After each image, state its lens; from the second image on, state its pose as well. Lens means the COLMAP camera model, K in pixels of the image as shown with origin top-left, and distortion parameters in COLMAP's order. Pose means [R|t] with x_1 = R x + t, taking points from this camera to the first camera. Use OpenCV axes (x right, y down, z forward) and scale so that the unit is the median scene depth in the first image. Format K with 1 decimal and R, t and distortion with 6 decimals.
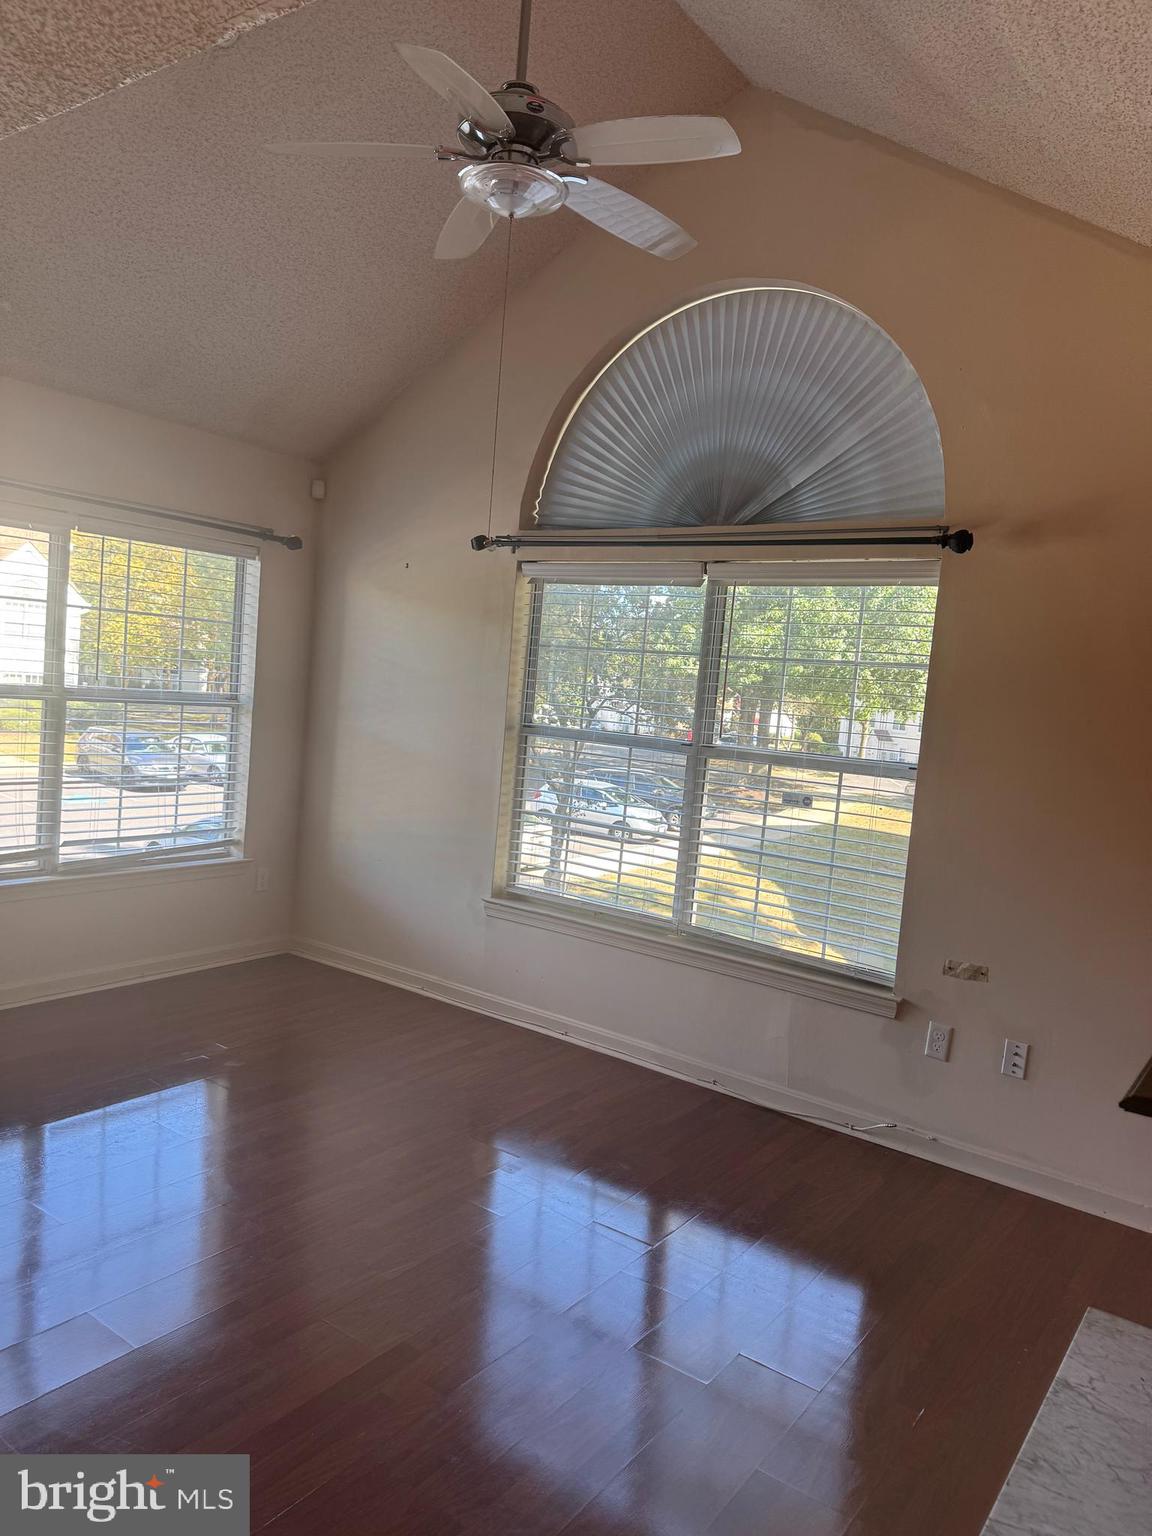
lens RADIAL K [[1081.4, 0, 579.0], [0, 1081.4, 773.9], [0, 0, 1]] dist [0.085202, -0.106035]
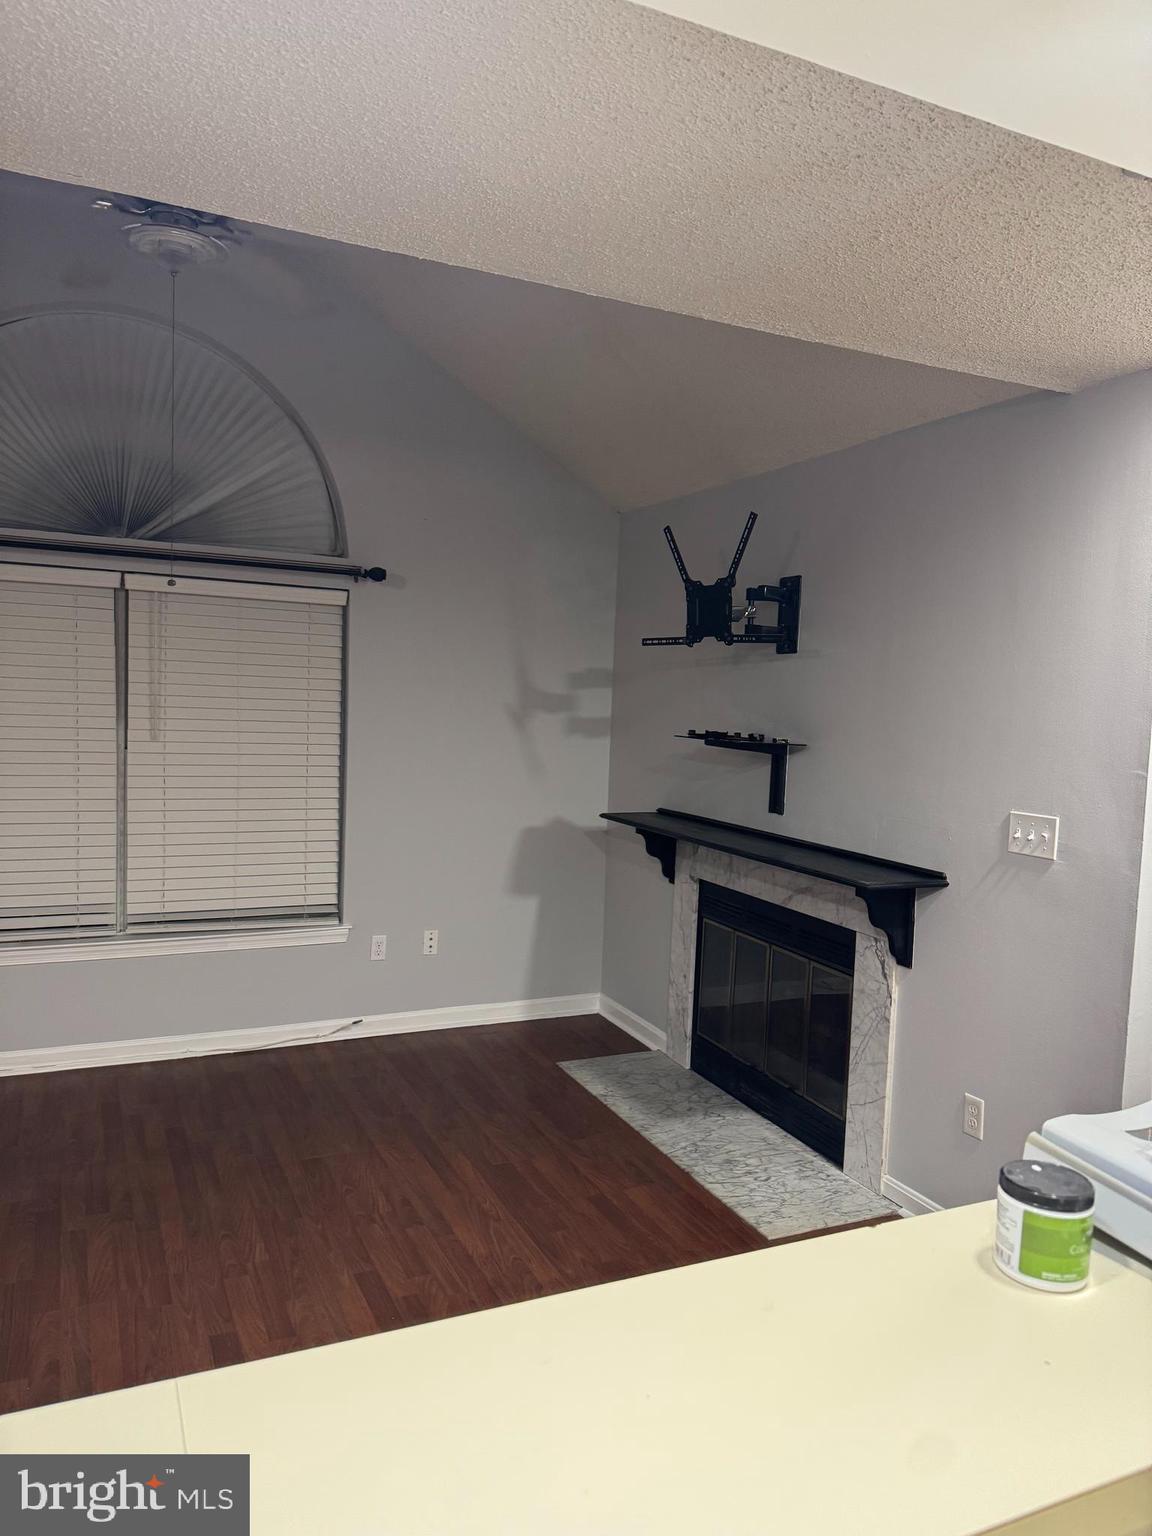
lens RADIAL K [[1067.8, 0, 575.5], [0, 1067.8, 772.7], [0, 0, 1]] dist [0.206206, -0.439228]
pose [[0.491355, -0.120633, 0.862565, -0.689118], [0.071857, 0.992600, 0.097886, -0.086124], [-0.867990, 0.013885, 0.496387, 0.118255]]
